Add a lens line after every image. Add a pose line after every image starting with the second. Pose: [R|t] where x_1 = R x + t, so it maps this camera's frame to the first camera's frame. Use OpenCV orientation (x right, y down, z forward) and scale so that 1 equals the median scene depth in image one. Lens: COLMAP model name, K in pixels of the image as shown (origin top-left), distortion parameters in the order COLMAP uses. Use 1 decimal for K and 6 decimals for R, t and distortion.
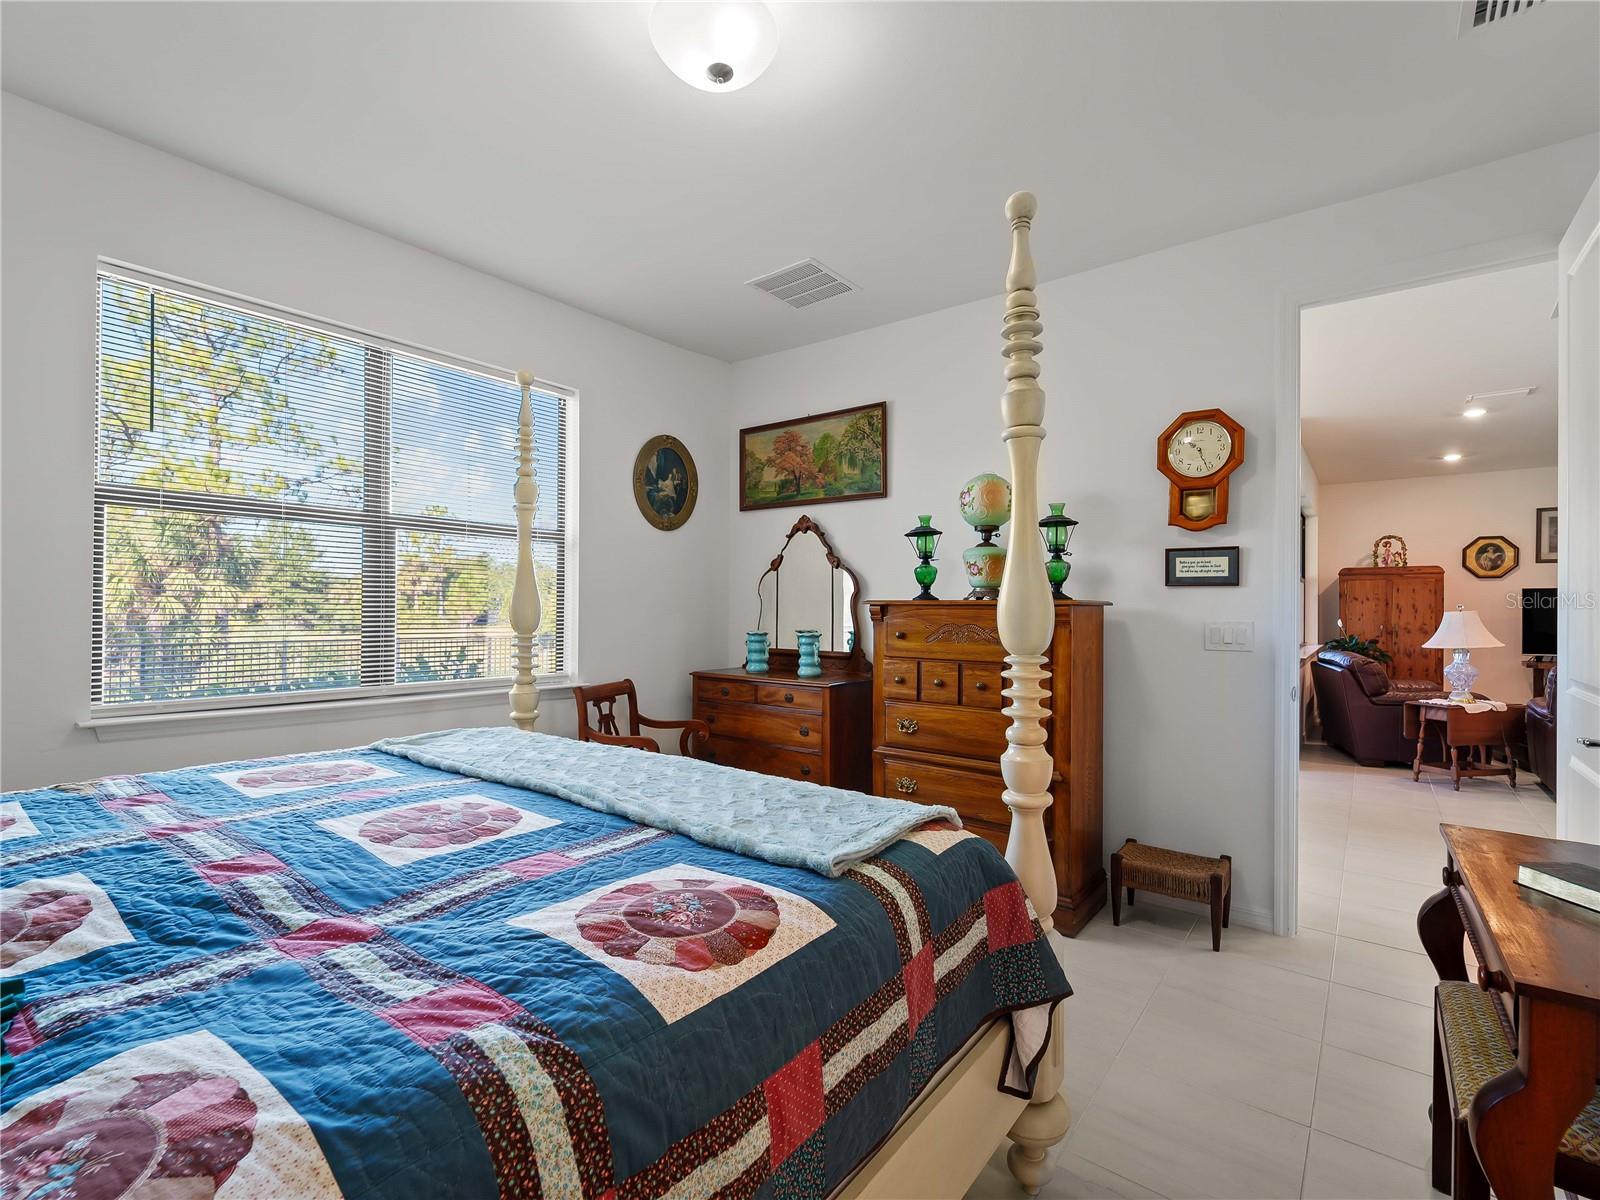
lens RADIAL K [[726.5, 0, 802.2], [0, 726.5, 605.7], [0, 0, 1]] dist [-0.001854, -0.001184]
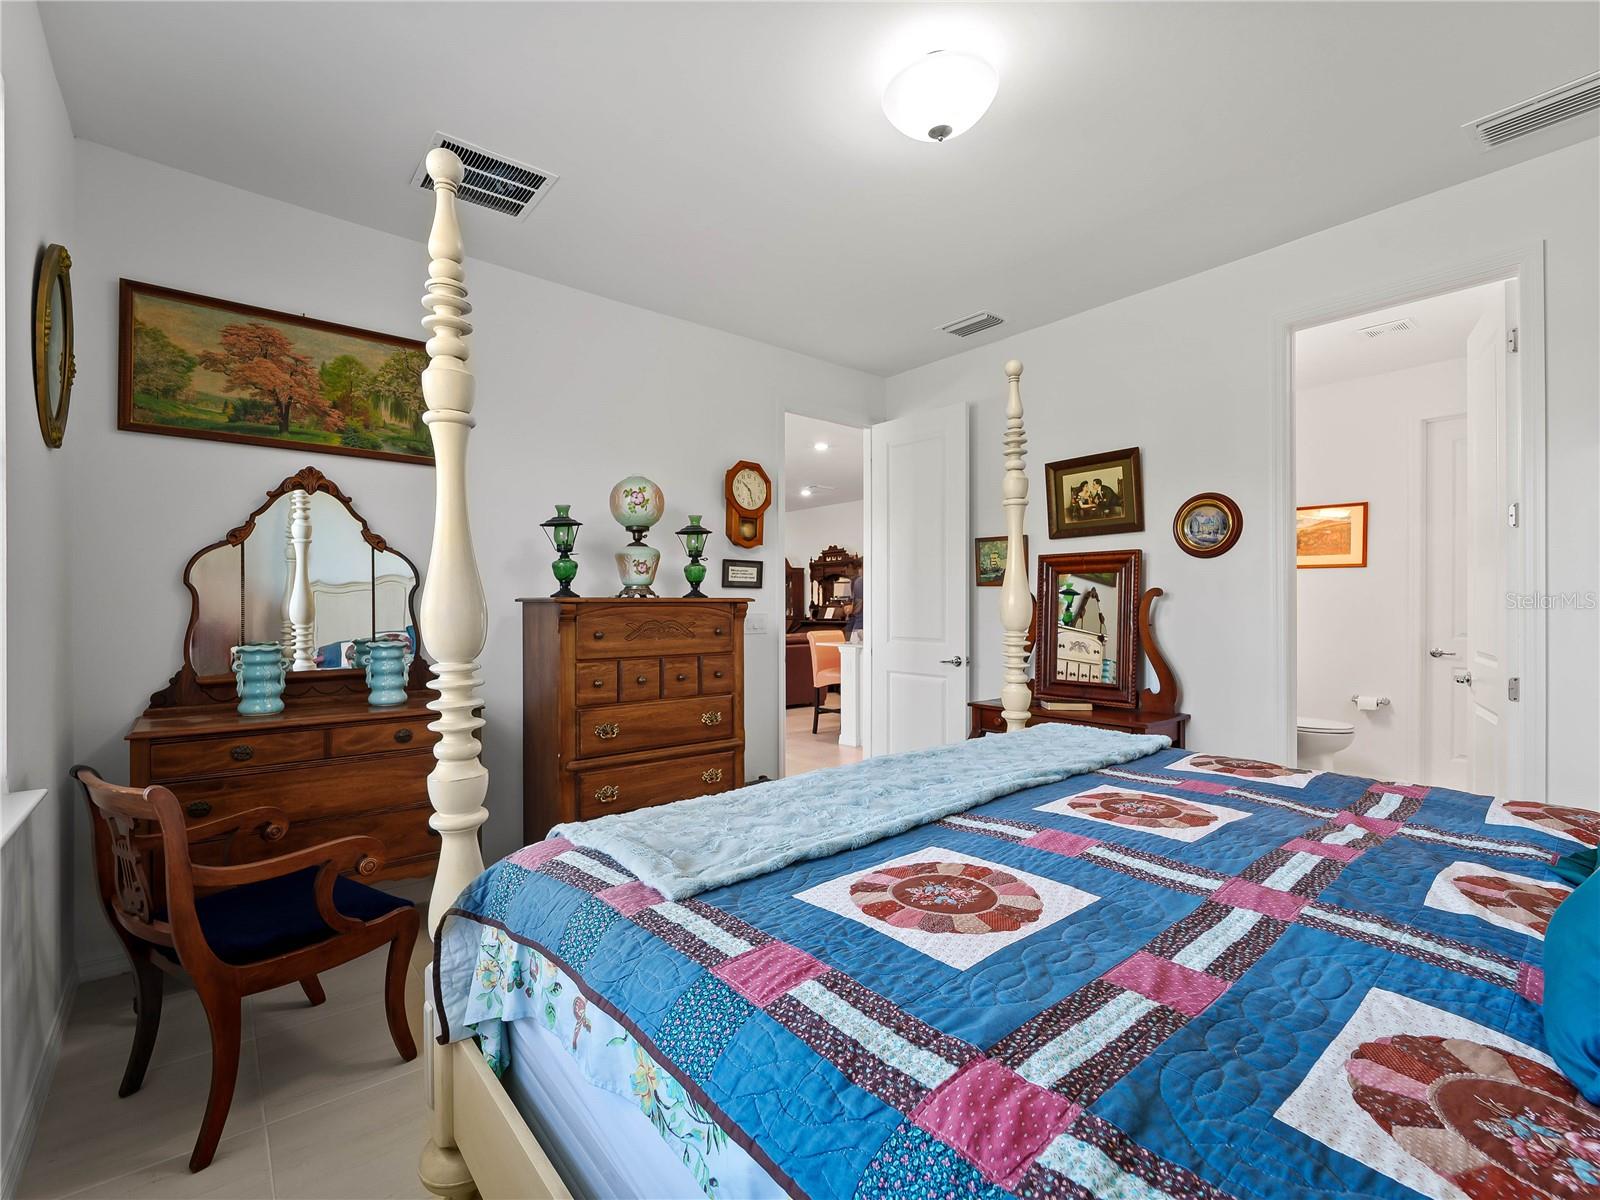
lens RADIAL K [[722.1, 0, 800.0], [0, 722.1, 600.0], [0, 0, 1]] dist [-0.001822, -0.000317]
pose [[0.209692, 0.001117, 0.977767, -0.715082], [0.002939, 0.999994, -0.001772, -0.001549], [-0.977763, 0.003245, 0.209687, 0.563256]]
